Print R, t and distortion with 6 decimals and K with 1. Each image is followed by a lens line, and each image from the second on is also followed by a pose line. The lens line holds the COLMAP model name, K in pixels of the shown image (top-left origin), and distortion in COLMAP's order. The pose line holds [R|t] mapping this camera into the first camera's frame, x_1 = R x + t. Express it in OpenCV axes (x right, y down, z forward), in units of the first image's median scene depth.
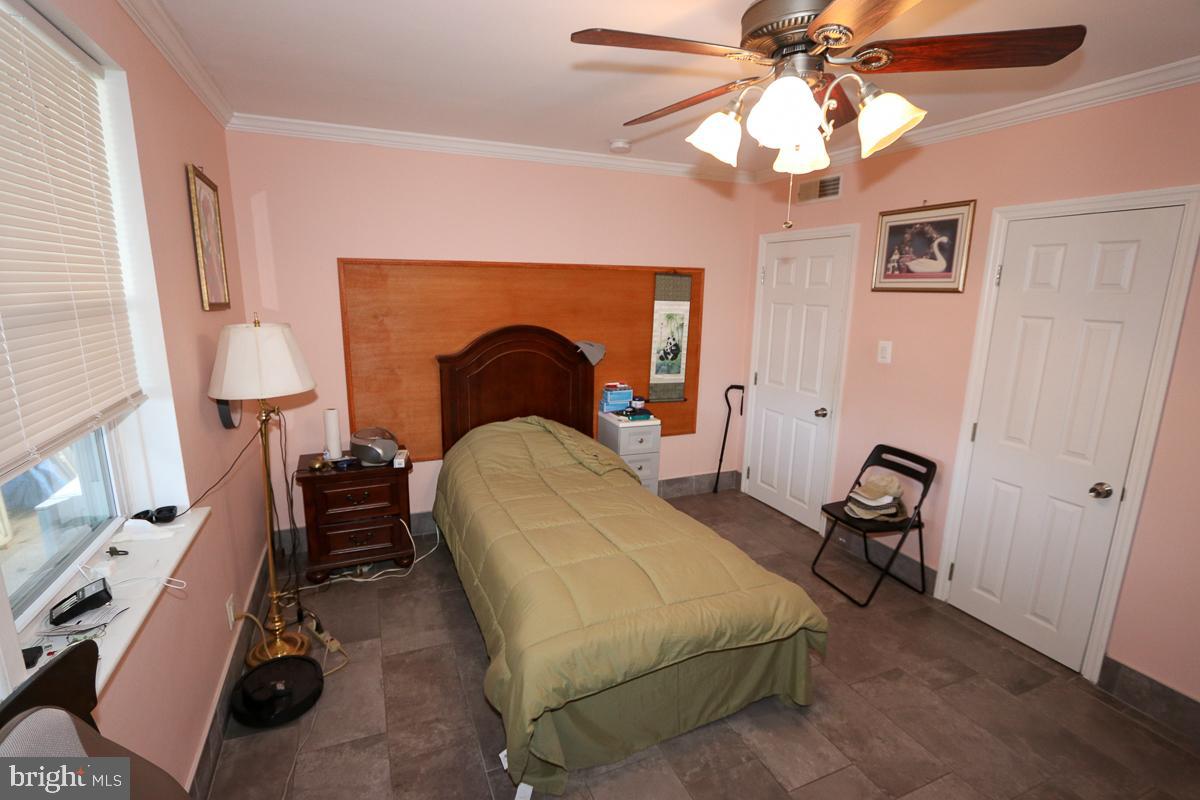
lens RADIAL K [[550.7, 0, 593.8], [0, 550.7, 403.1], [0, 0, 1]] dist [-0.020468, 0.003557]
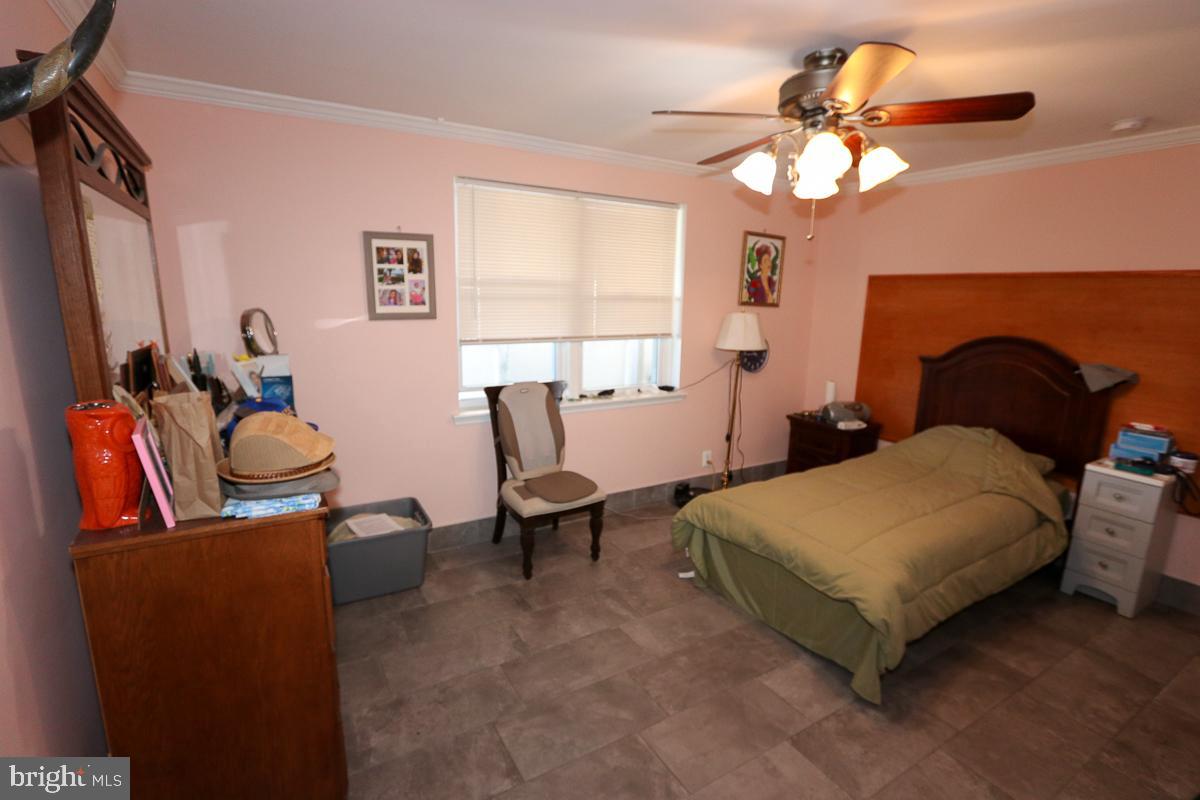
lens RADIAL K [[550.7, 0, 590.4], [0, 550.7, 405.5], [0, 0, 1]] dist [-0.020468, 0.003557]
pose [[0.133742, 0.186053, -0.973395, 0.760690], [-0.224651, 0.962341, 0.153074, -0.004867], [0.965218, 0.198202, 0.170502, 0.148966]]
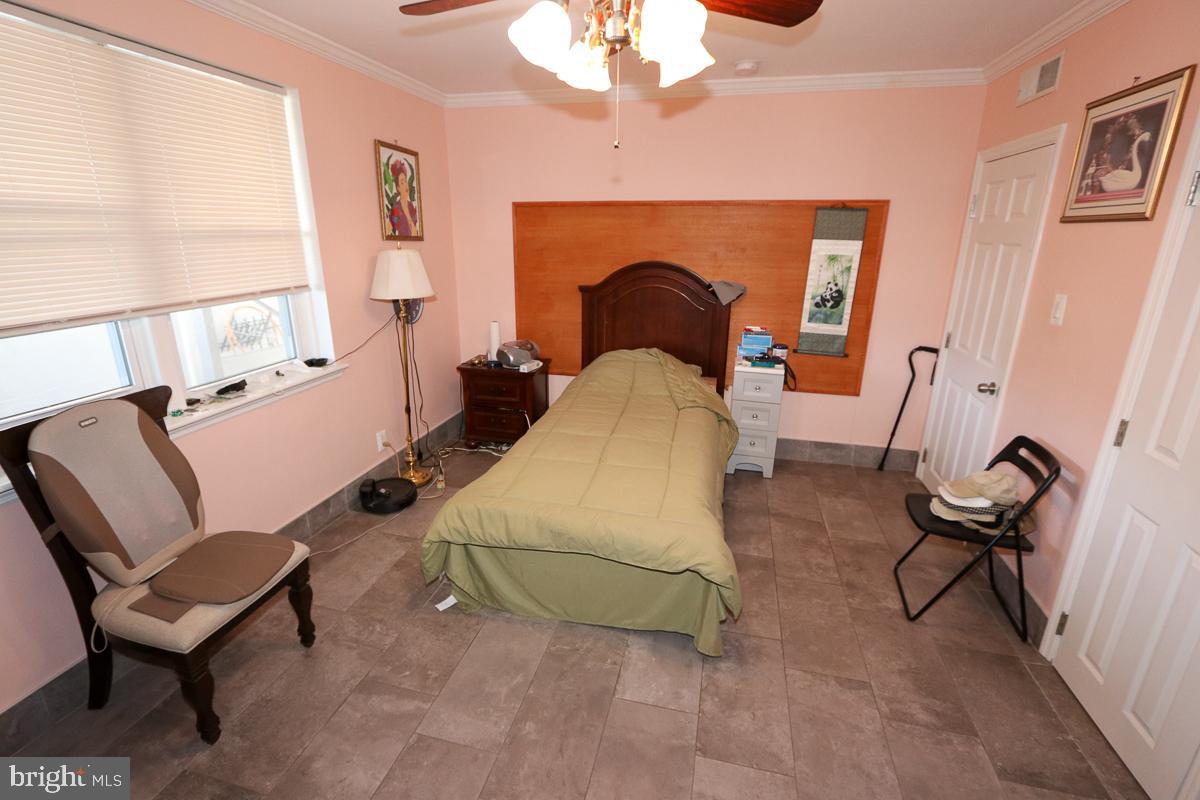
lens RADIAL K [[550.7, 0, 592.6], [0, 550.7, 404.9], [0, 0, 1]] dist [-0.020468, 0.003557]
pose [[0.799313, 0.172284, -0.575688, 0.446301], [-0.120118, 0.984493, 0.127847, 0.009848], [0.588786, -0.033039, 0.807613, 0.067709]]
